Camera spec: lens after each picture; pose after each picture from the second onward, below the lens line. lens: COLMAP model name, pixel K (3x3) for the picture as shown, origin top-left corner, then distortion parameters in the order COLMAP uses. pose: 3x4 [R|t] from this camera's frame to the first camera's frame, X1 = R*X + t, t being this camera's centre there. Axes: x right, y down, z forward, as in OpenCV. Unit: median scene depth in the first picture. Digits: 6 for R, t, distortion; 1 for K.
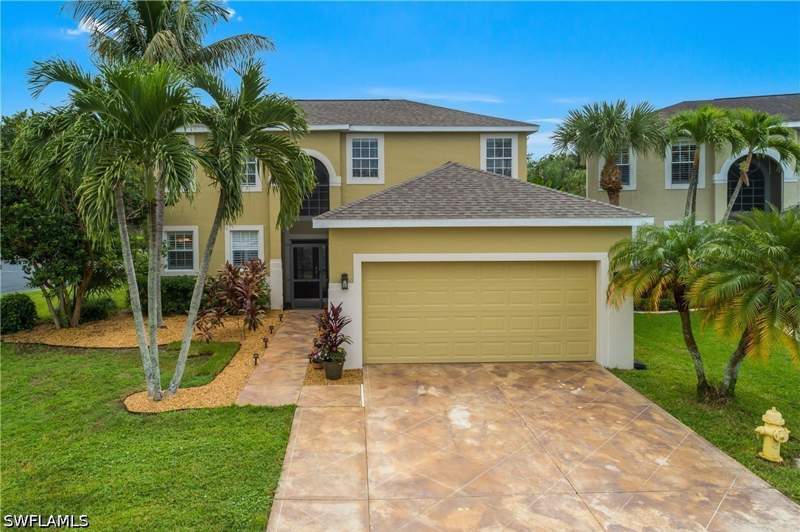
lens RADIAL K [[551.7, 0, 400.5], [0, 551.7, 248.9], [0, 0, 1]] dist [-0.002396, -0.000489]
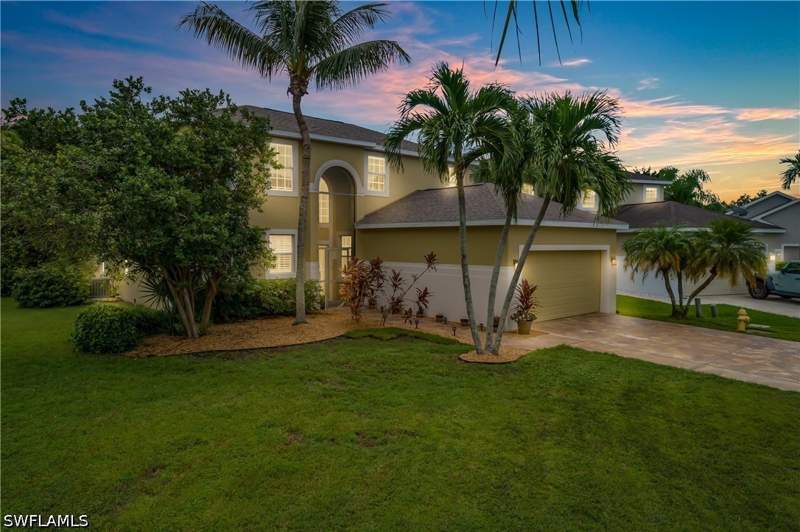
lens RADIAL K [[535.2, 0, 400.0], [0, 535.2, 266.0], [0, 0, 1]] dist [0.000657, 0.000580]
pose [[0.753026, -0.015260, 0.657814, -1.521900], [0.030875, 0.999449, -0.012159, 0.092345], [-0.657266, 0.029466, 0.753083, 0.251855]]
